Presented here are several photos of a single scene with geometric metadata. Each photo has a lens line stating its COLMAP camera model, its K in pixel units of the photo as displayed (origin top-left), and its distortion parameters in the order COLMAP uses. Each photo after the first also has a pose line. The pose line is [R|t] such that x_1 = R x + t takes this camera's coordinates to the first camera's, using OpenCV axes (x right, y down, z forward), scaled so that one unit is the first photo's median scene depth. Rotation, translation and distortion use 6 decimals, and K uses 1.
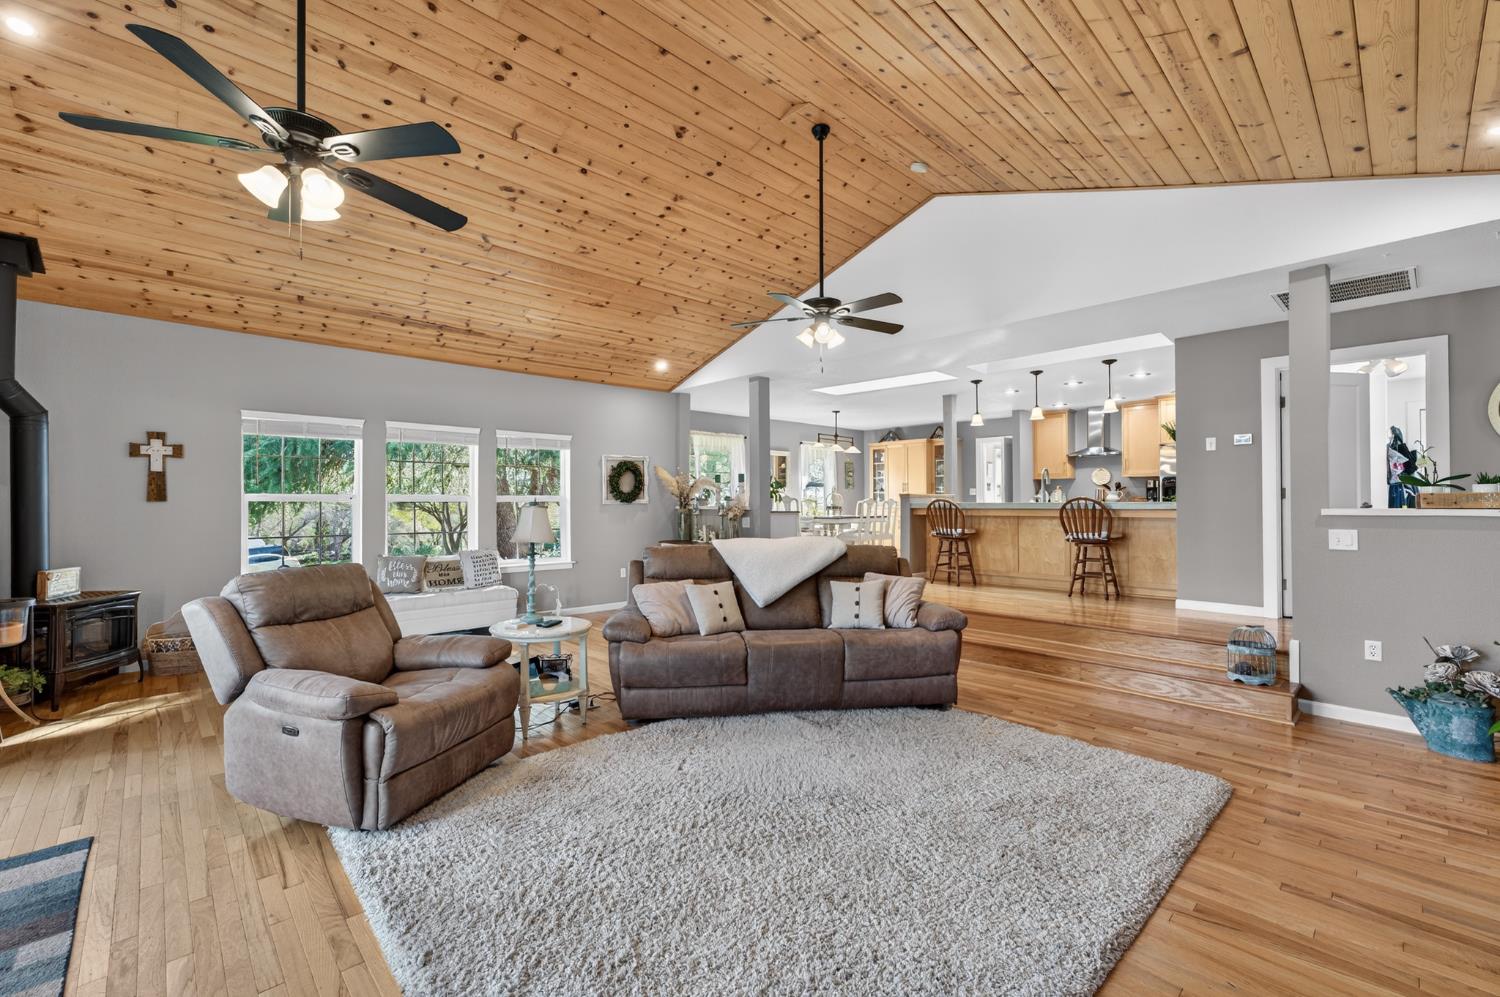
lens RADIAL K [[610.5, 0, 748.7], [0, 610.5, 500.4], [0, 0, 1]] dist [-0.004156, 0.002091]
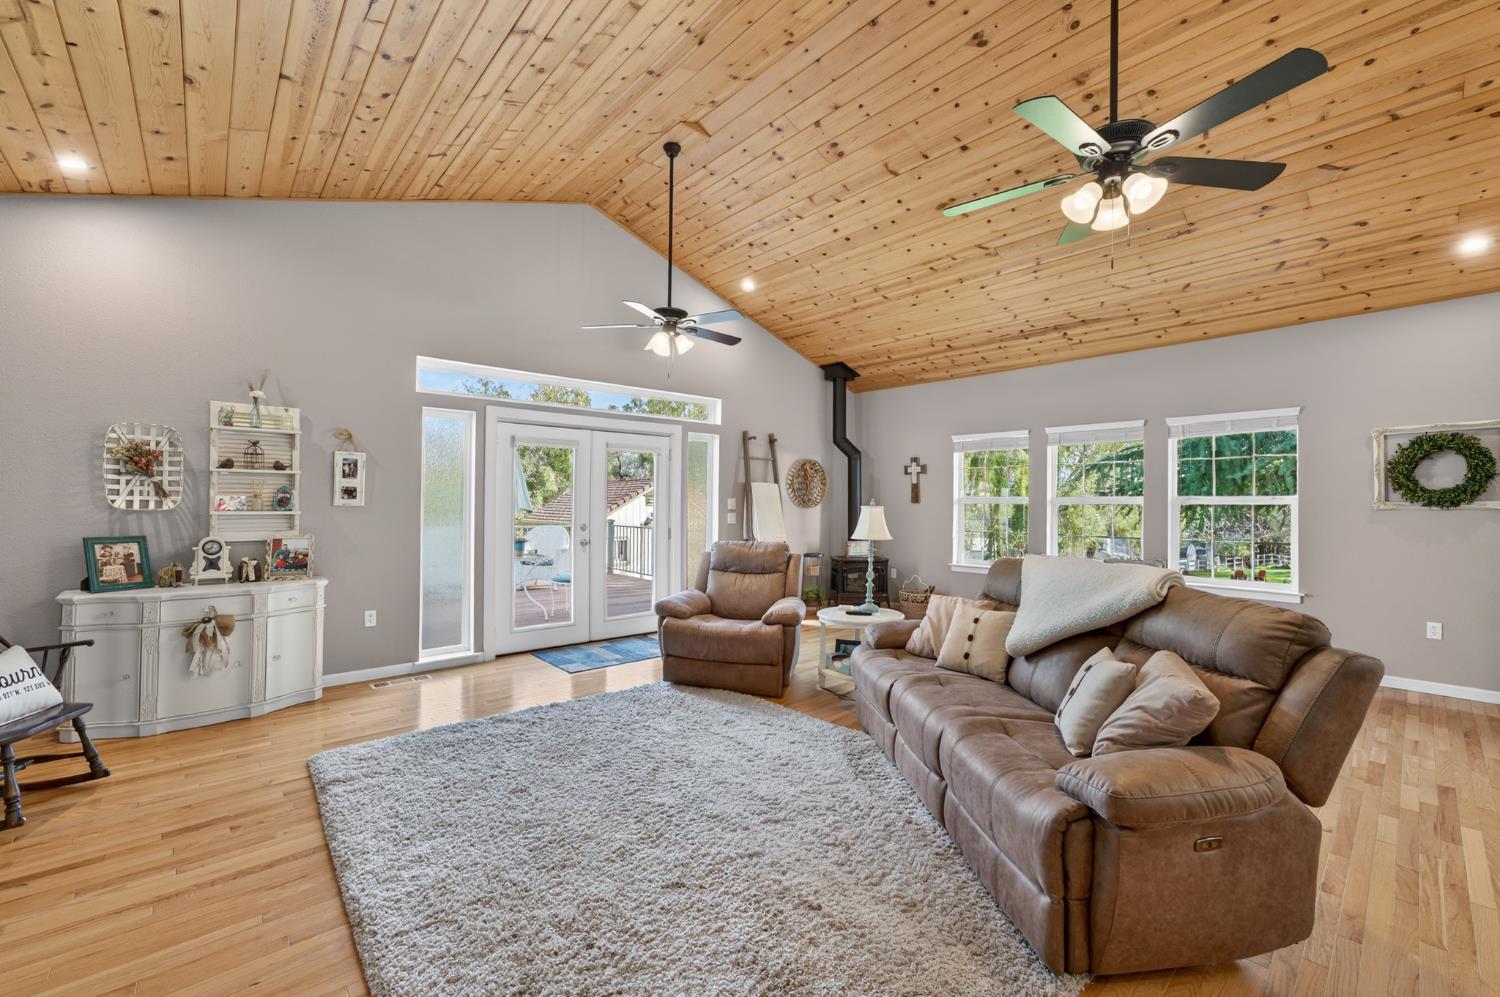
lens RADIAL K [[610.5, 0, 749.5], [0, 610.5, 495.1], [0, 0, 1]] dist [-0.004156, 0.002091]
pose [[-0.011731, -0.014130, -0.999831, 0.575068], [-0.006814, 0.999878, -0.014051, 0.007101], [0.999908, 0.006648, -0.011826, 0.595253]]
